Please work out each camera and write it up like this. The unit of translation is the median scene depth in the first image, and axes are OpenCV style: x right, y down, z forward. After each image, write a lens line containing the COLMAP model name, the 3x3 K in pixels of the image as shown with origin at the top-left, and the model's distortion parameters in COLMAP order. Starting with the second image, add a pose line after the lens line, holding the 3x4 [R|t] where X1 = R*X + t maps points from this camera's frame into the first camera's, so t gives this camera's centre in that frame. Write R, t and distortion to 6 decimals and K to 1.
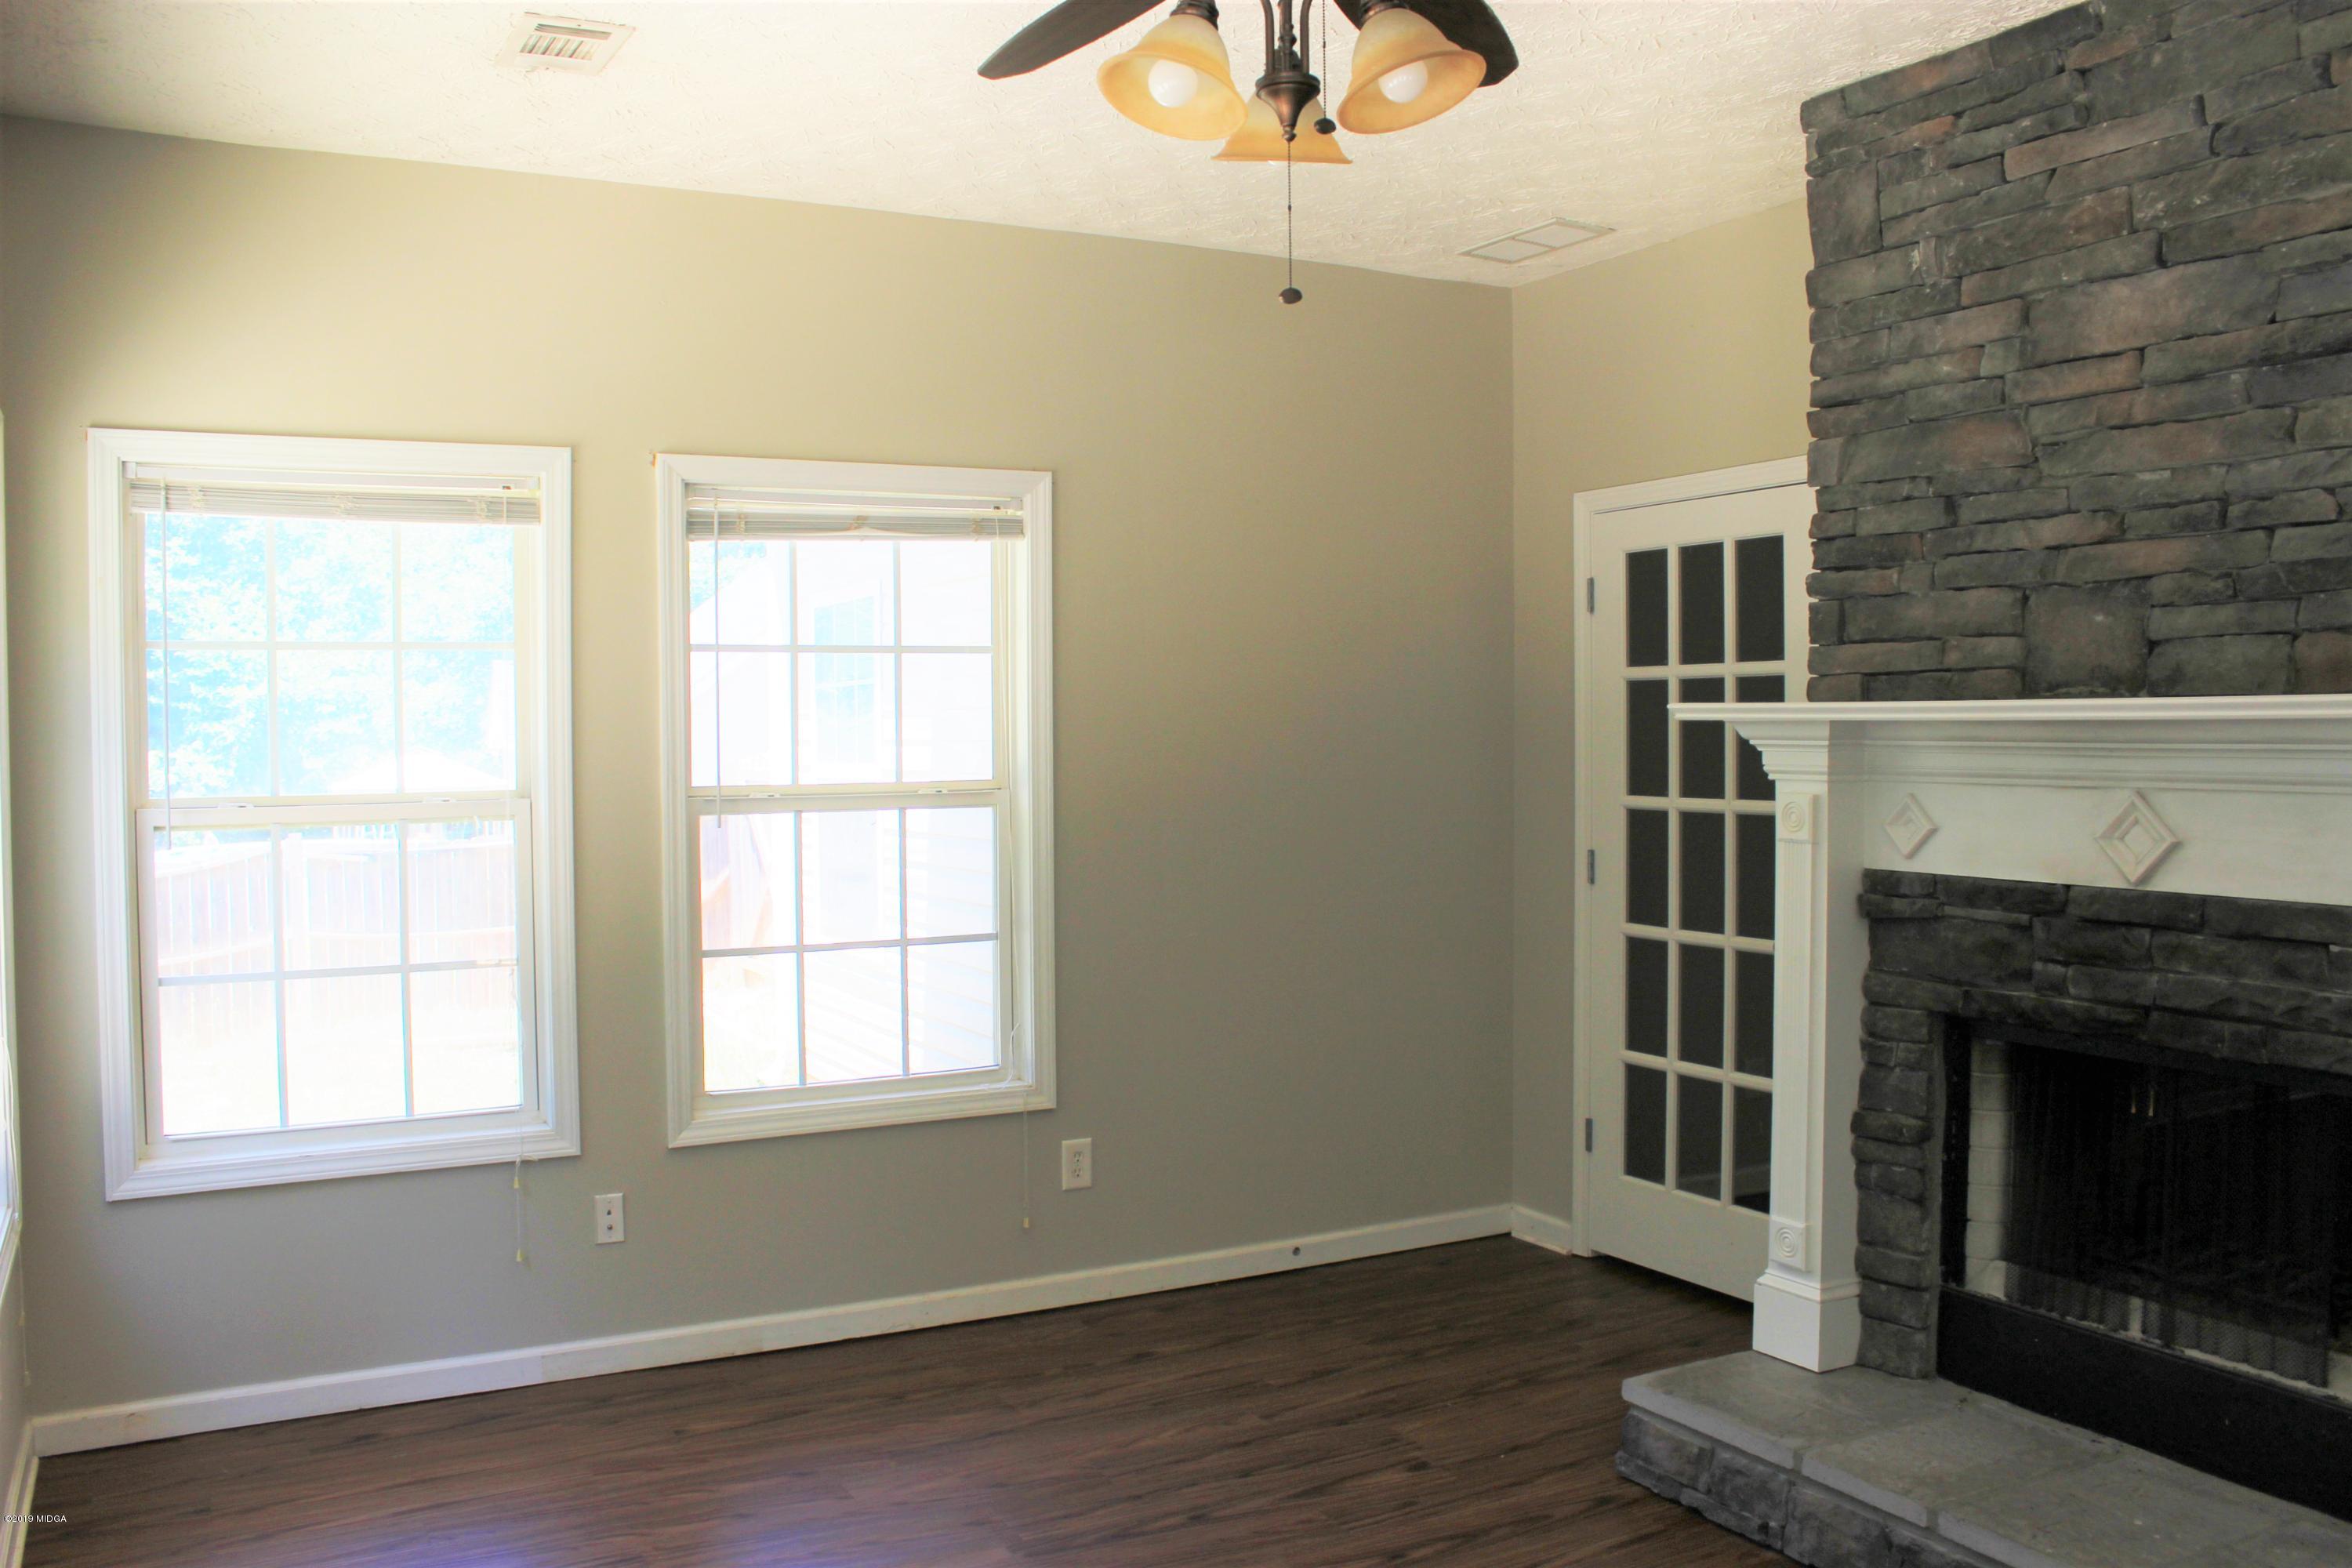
lens RADIAL K [[1962.1, 0, 1176.0], [0, 1962.1, 784.0], [0, 0, 1]] dist [-0.173003, 0.161052]
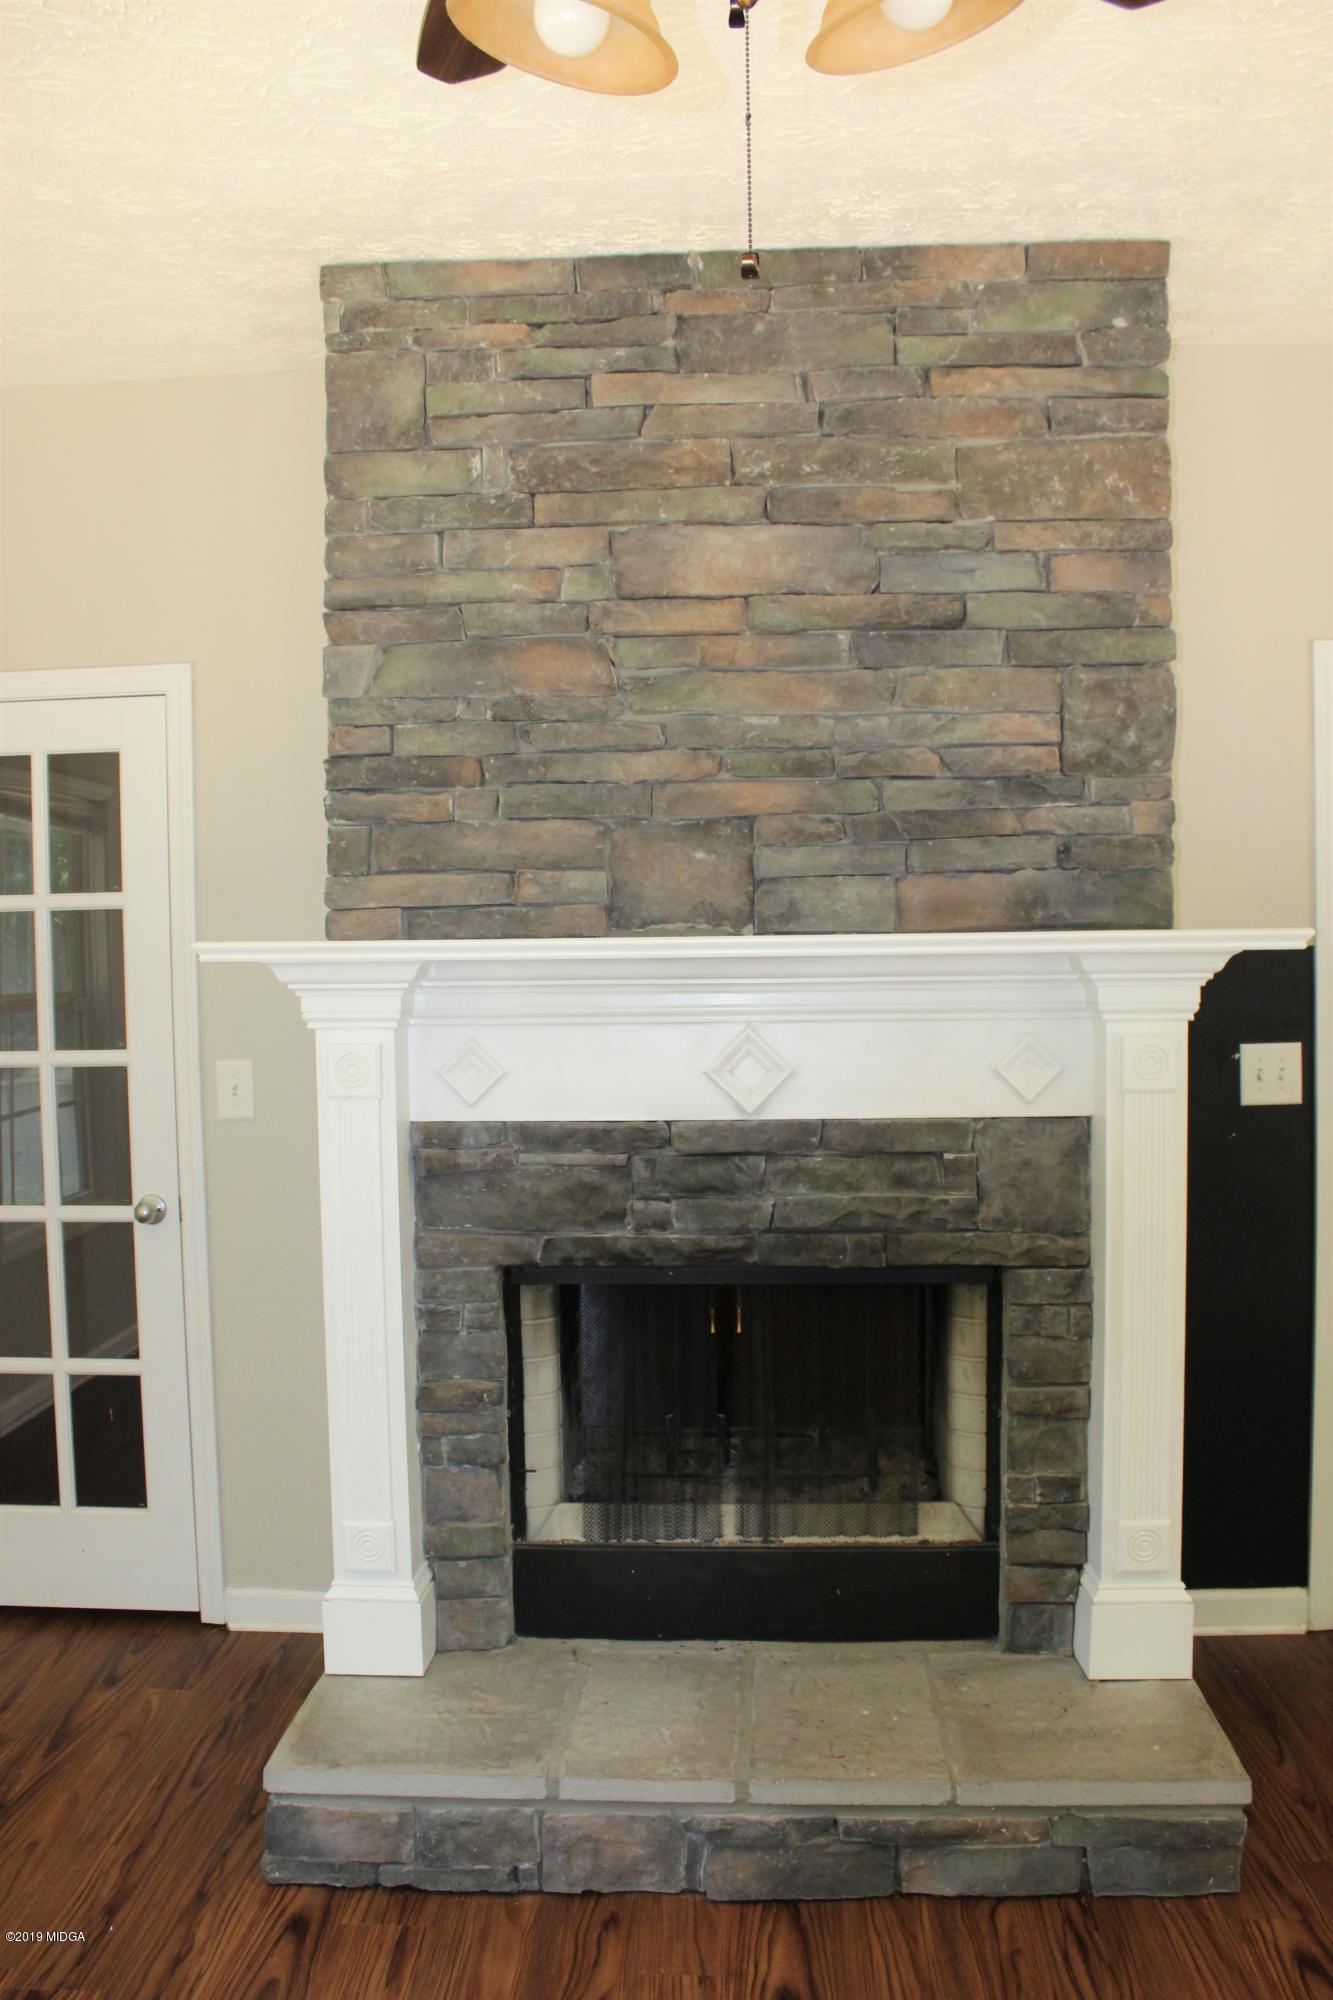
lens RADIAL K [[1668.5, 0, 666.5], [0, 1668.5, 1000.0], [0, 0, 1]] dist [-0.173003, 0.161052]
pose [[0.520166, -0.036962, 0.853265, -0.277701], [0.035225, 0.999141, 0.021808, -0.029538], [-0.853338, 0.018713, 0.521022, 0.540439]]
